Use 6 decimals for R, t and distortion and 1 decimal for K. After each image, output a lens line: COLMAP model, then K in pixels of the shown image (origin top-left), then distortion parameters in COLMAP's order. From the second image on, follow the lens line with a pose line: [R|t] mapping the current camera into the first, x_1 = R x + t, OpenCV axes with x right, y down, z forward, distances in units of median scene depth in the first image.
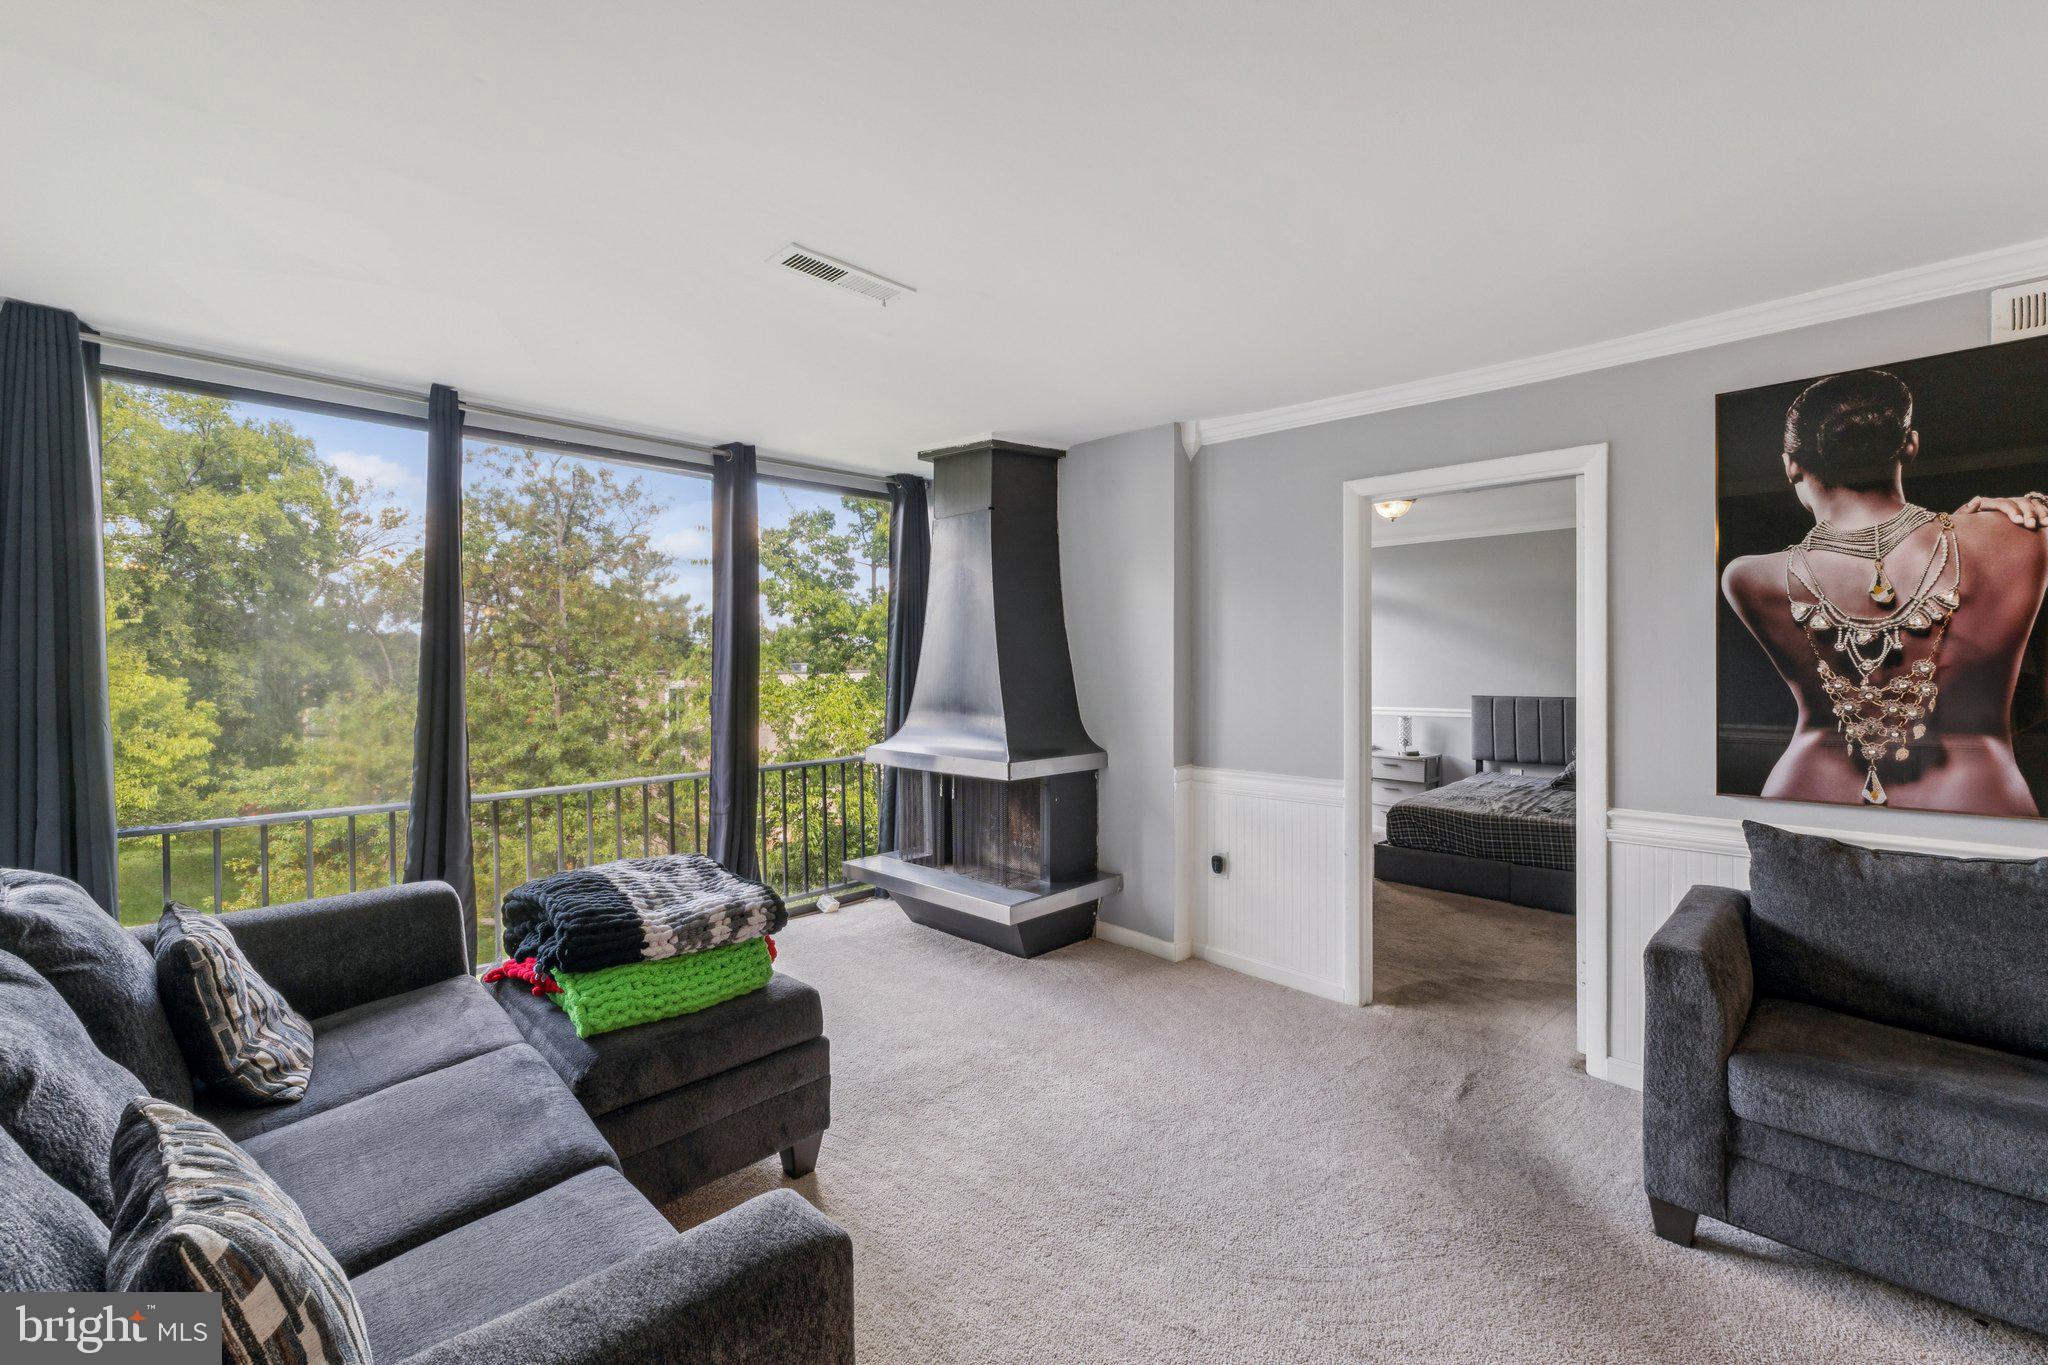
lens RADIAL K [[863.0, 0, 1031.6], [0, 863.0, 676.4], [0, 0, 1]] dist [0.003340, 0.000275]
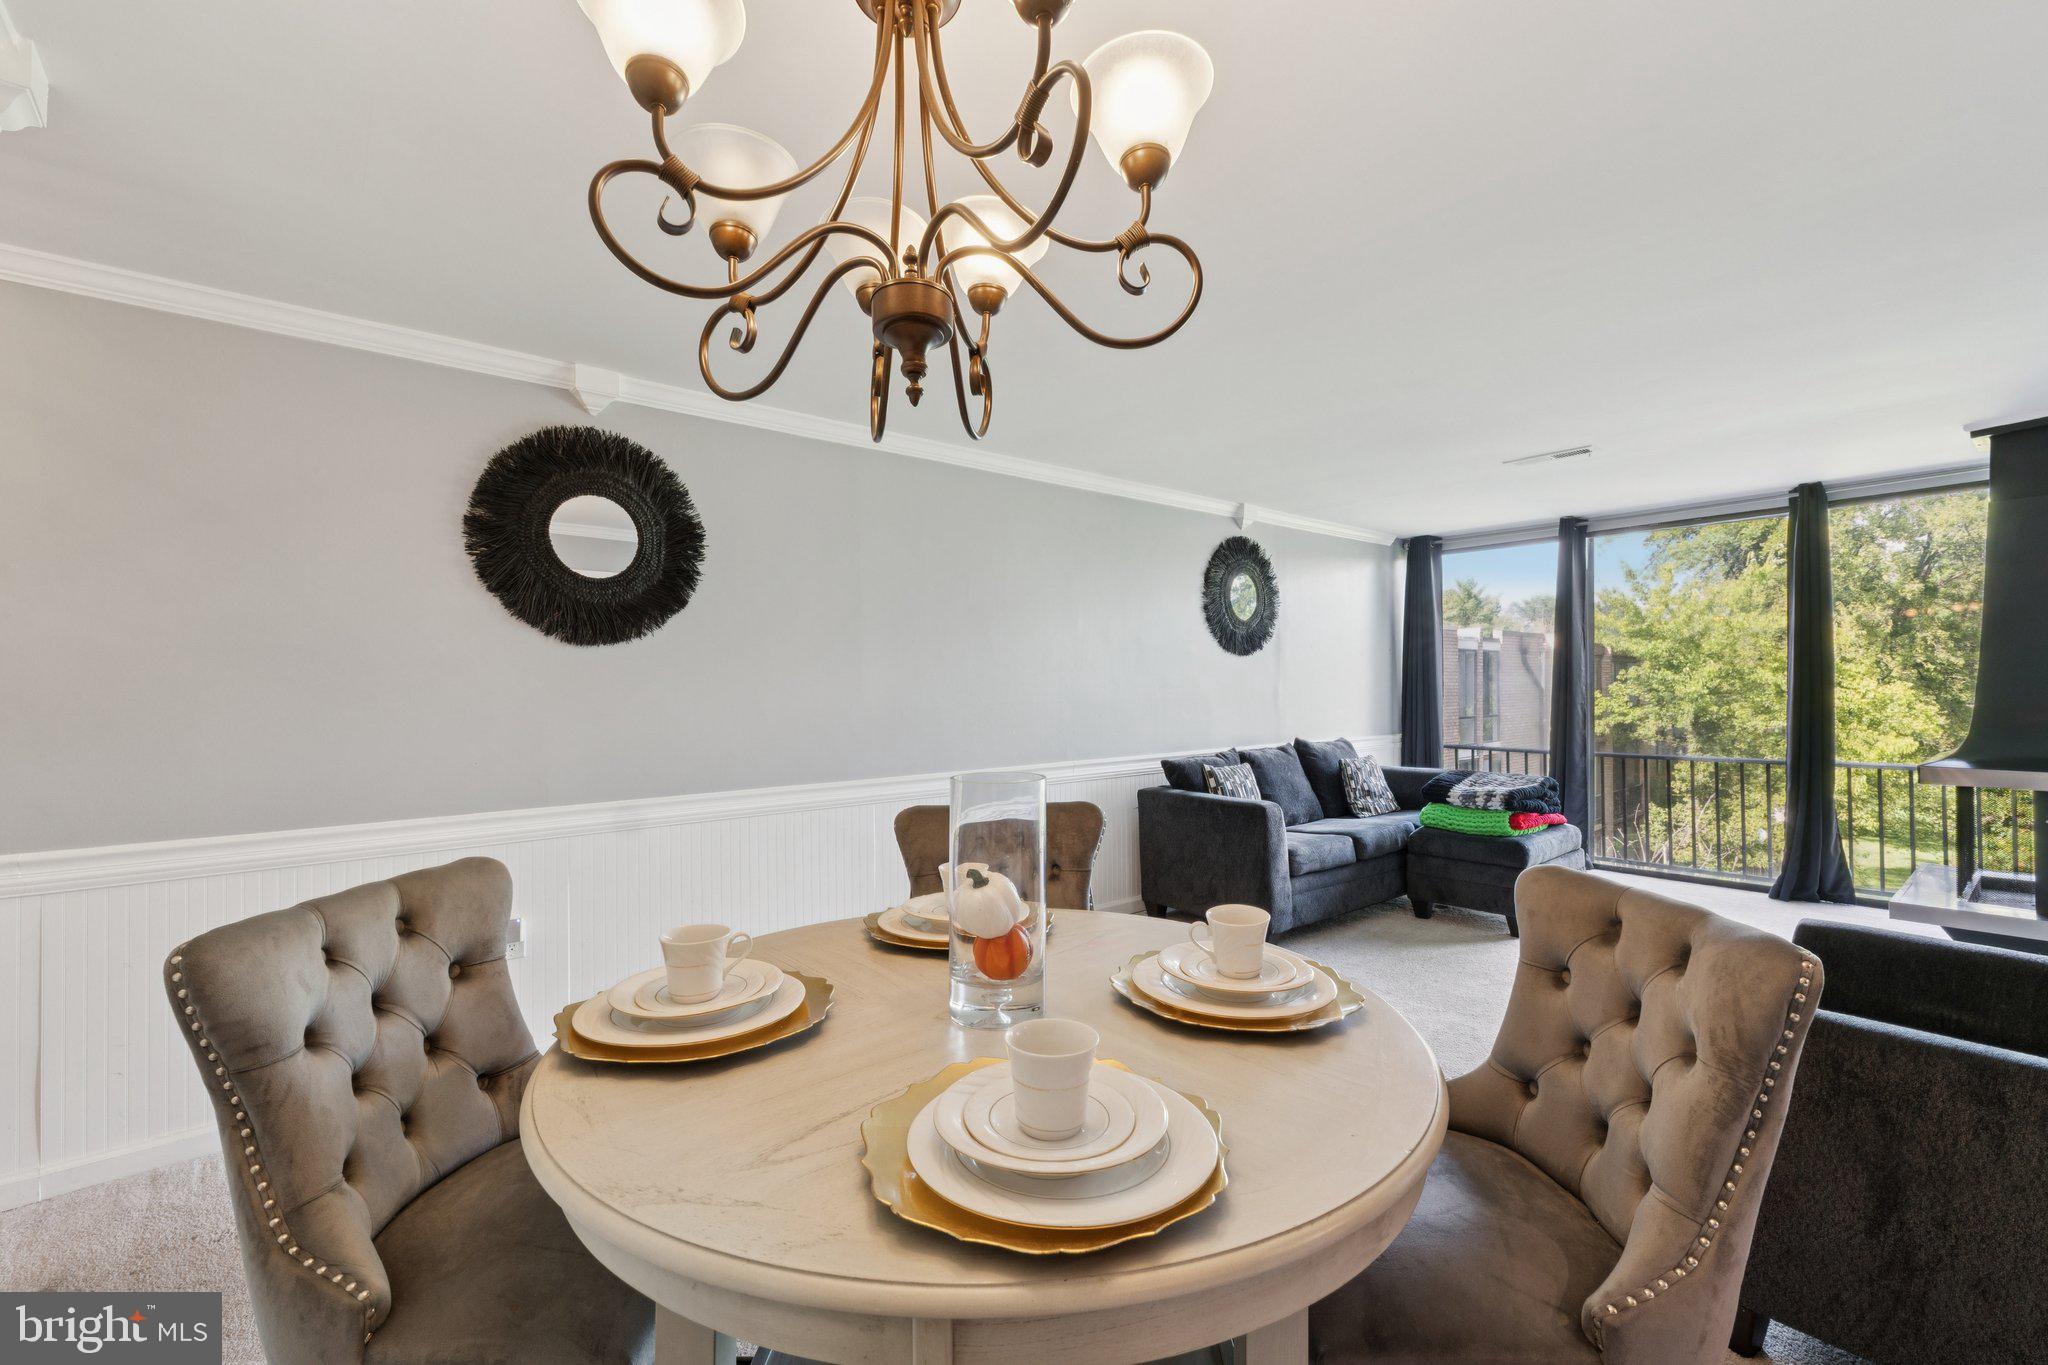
lens RADIAL K [[868.0, 0, 1027.6], [0, 868.0, 670.0], [0, 0, 1]] dist [0.000616, 0.000034]
pose [[-0.082067, -0.003639, -0.996620, 6.165776], [-0.008978, 0.999955, -0.002912, -0.016951], [0.996586, 0.008709, -0.082096, 0.271185]]
